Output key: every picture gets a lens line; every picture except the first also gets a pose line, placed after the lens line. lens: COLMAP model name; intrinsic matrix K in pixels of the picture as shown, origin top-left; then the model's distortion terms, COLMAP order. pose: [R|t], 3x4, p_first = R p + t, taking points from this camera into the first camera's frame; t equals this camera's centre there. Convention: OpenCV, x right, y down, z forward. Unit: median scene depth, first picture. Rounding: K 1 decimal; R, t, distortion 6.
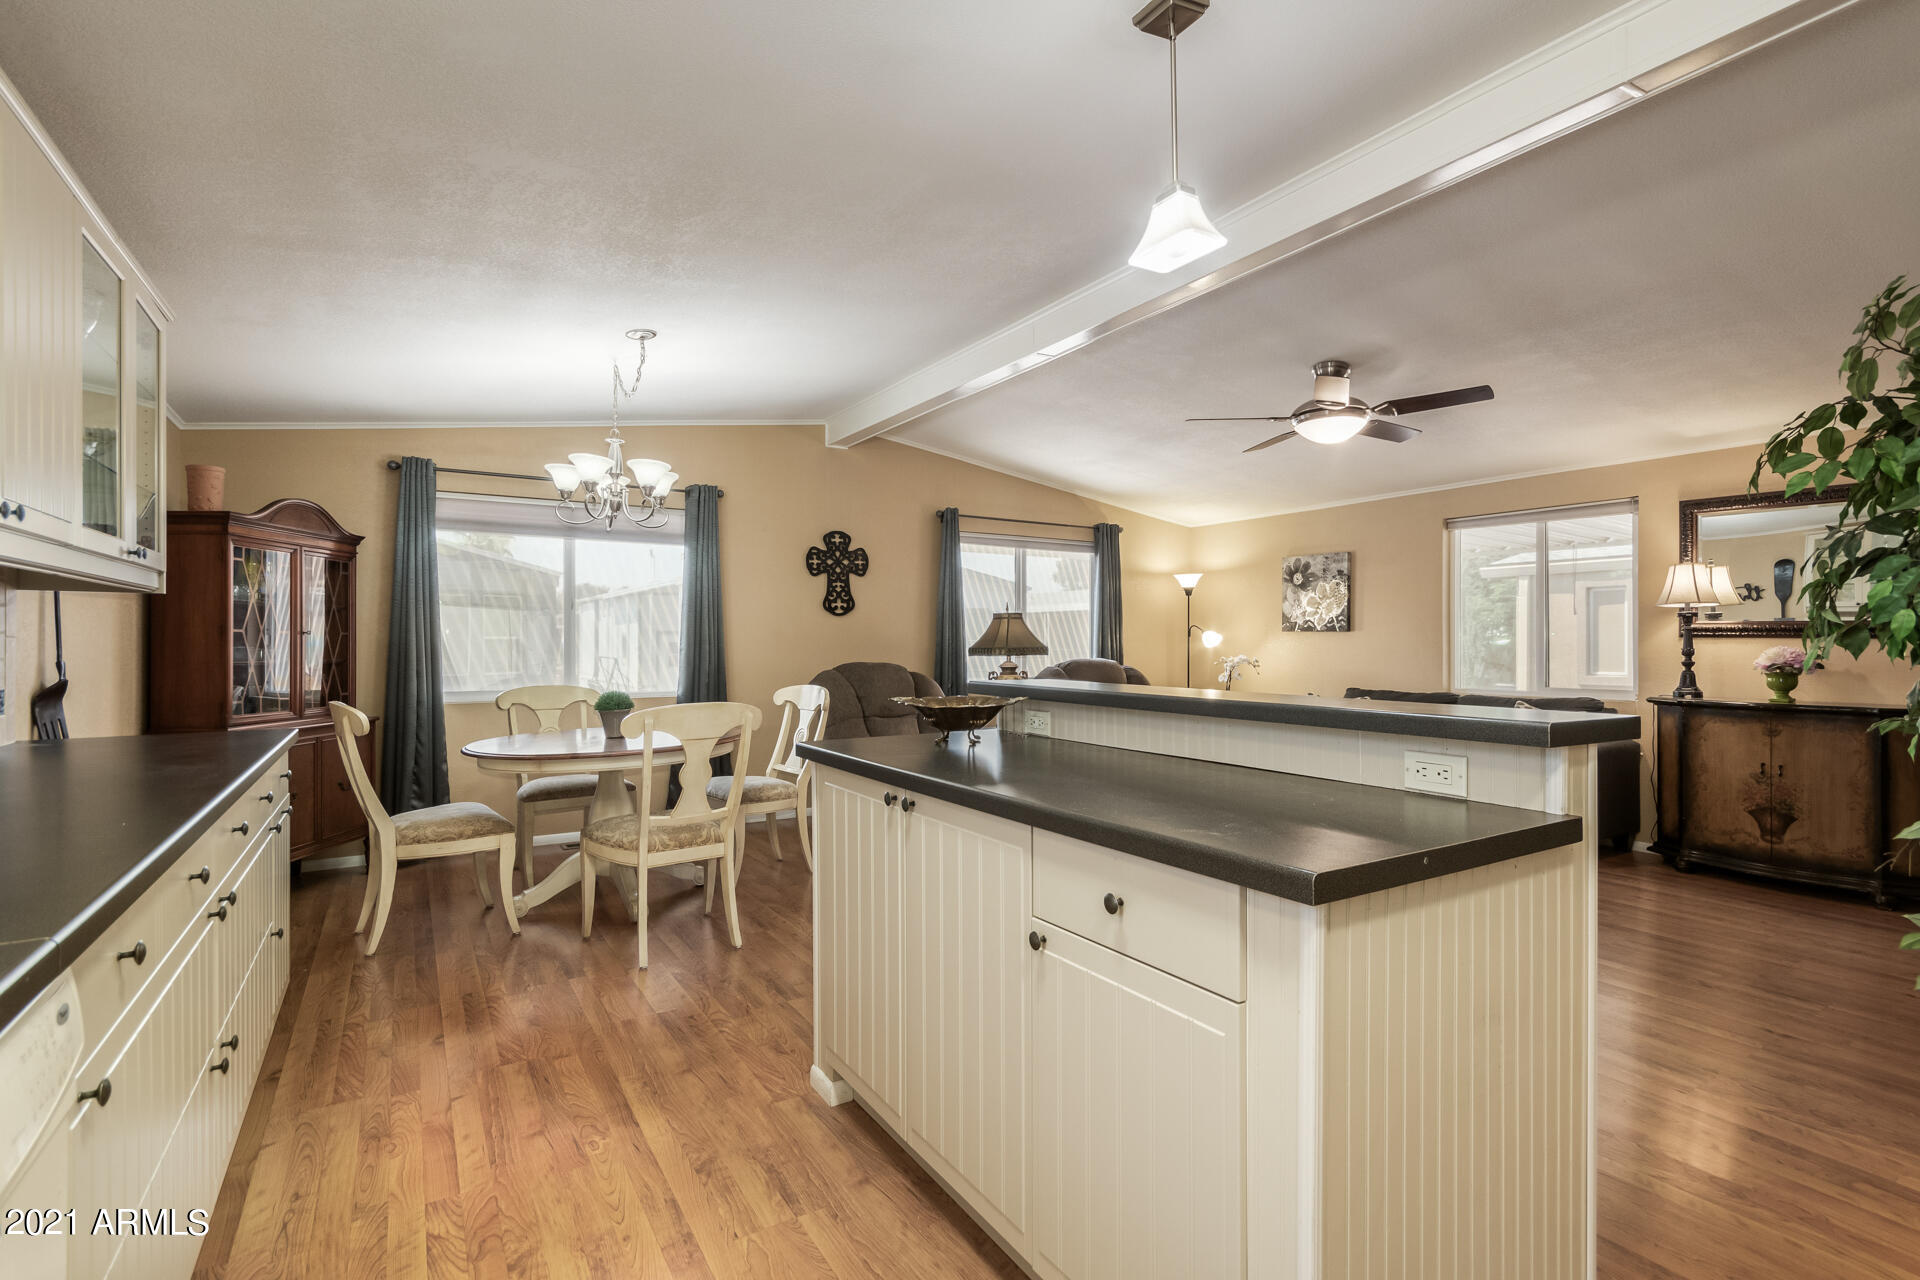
lens RADIAL K [[882.4, 0, 971.8], [0, 882.4, 641.7], [0, 0, 1]] dist [0.002569, -0.000345]
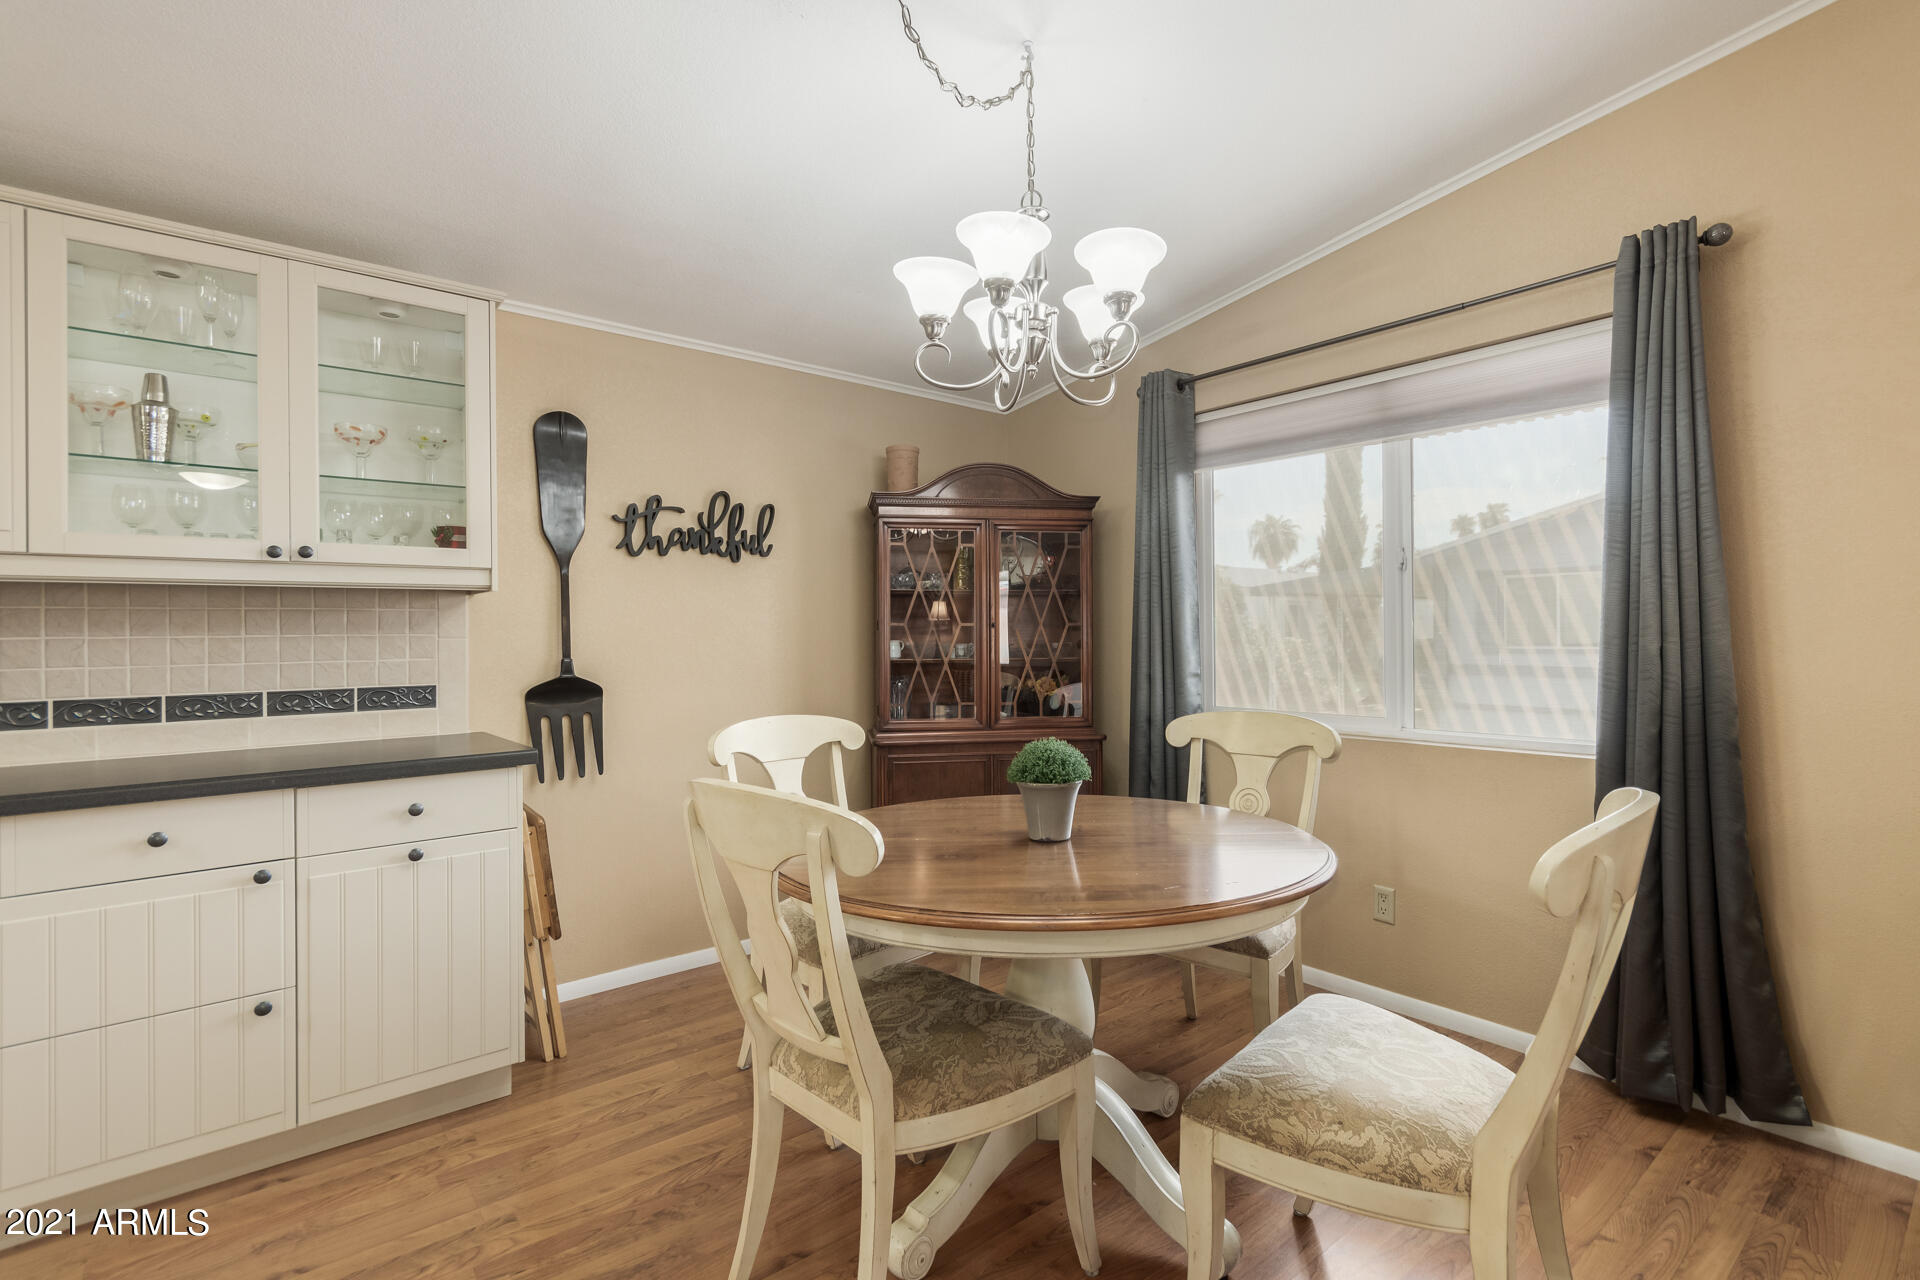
lens RADIAL K [[897.3, 0, 982.2], [0, 897.3, 629.8], [0, 0, 1]] dist [0.000441, 0.000431]
pose [[0.129911, -0.004990, -0.991513, 0.058000], [0.009169, 0.999951, -0.003831, -0.002440], [0.991483, -0.008593, 0.129950, 0.745560]]
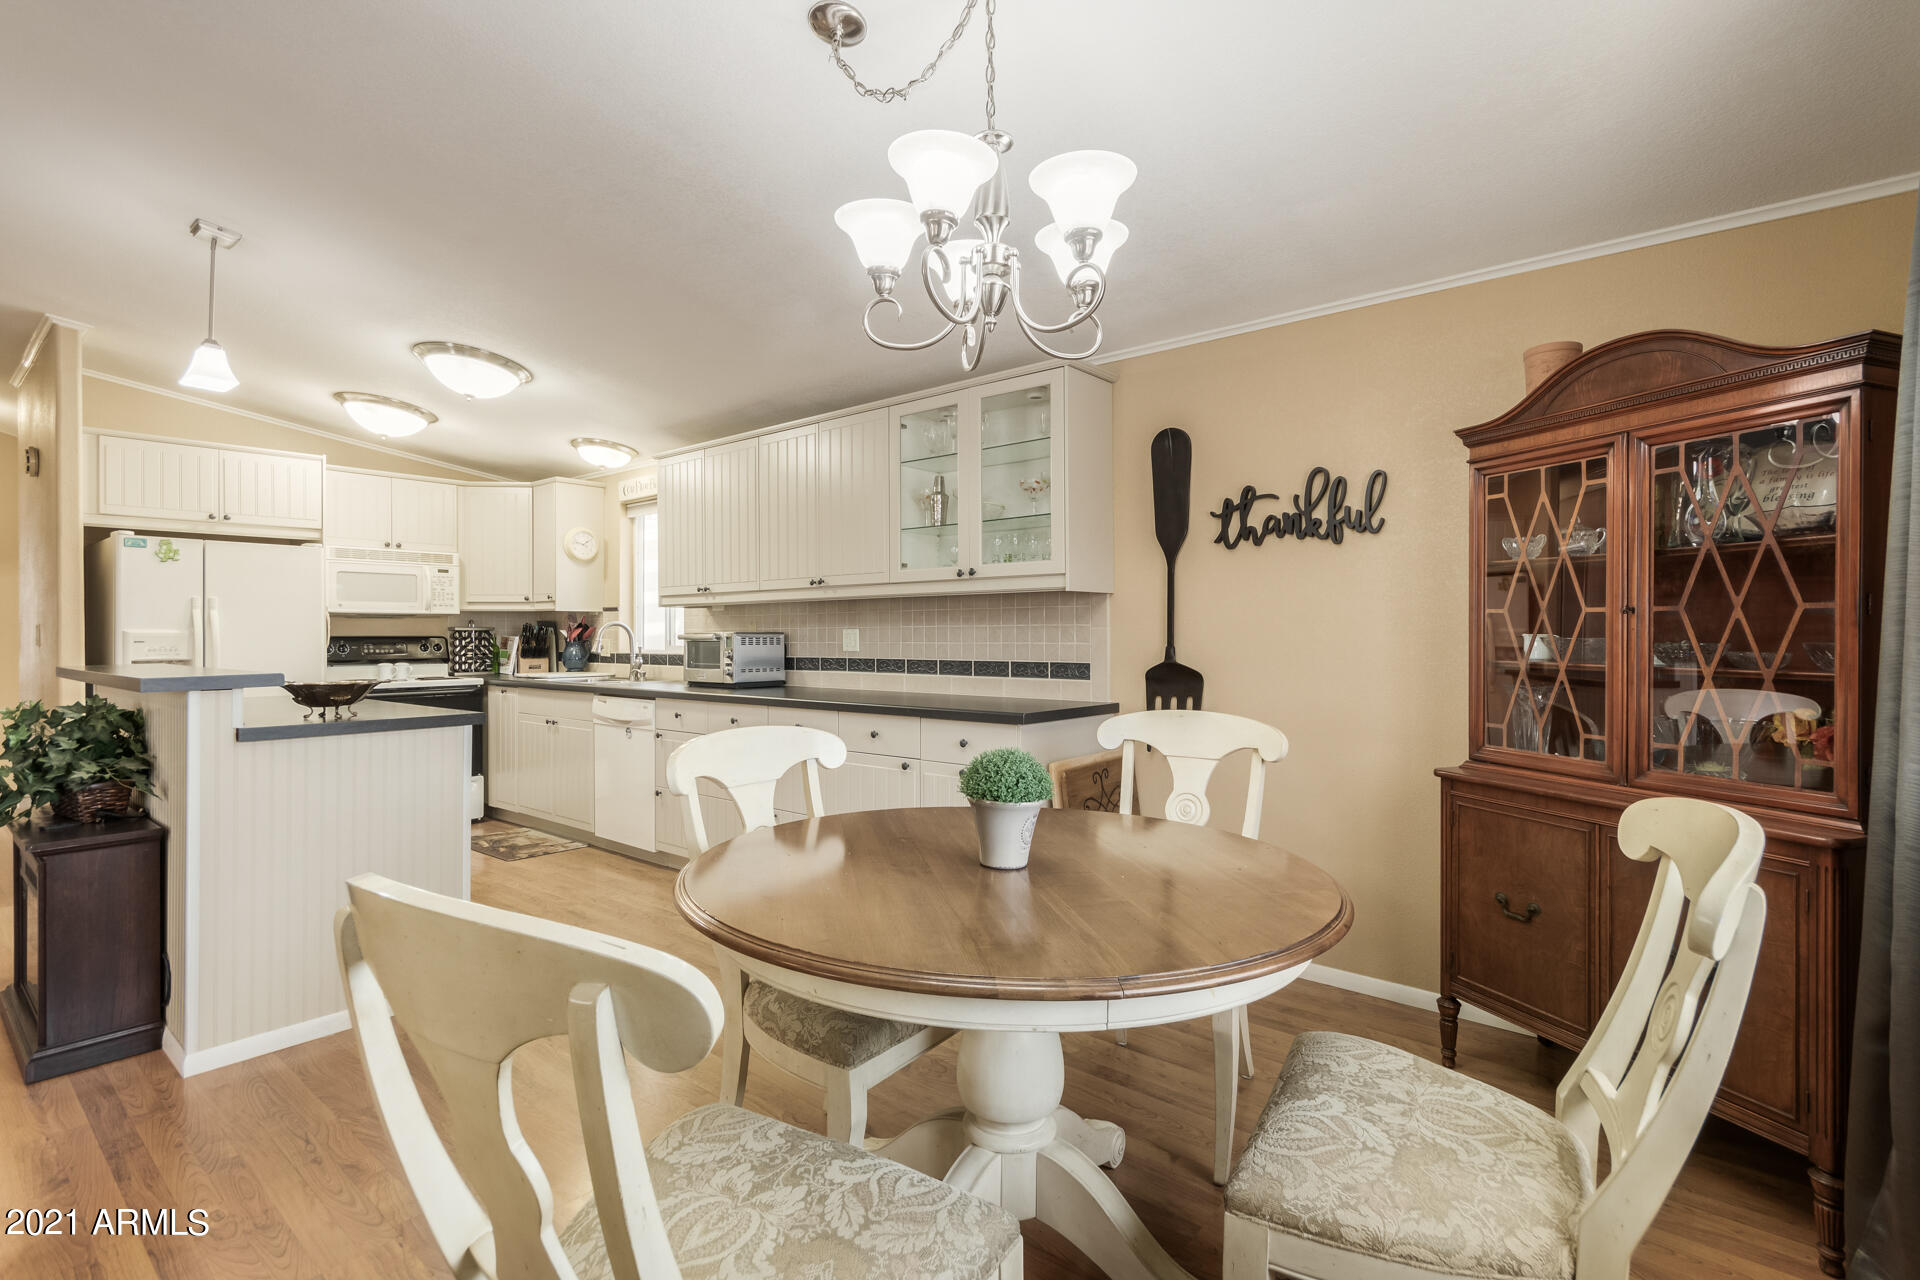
lens RADIAL K [[898.1, 0, 963.5], [0, 898.1, 634.8], [0, 0, 1]] dist [0.007060, 0.001096]
pose [[-0.952227, 0.003000, -0.305375, -0.214554], [0.001874, 0.999990, 0.003981, 0.000385], [0.305384, 0.003218, -0.952224, 1.145915]]
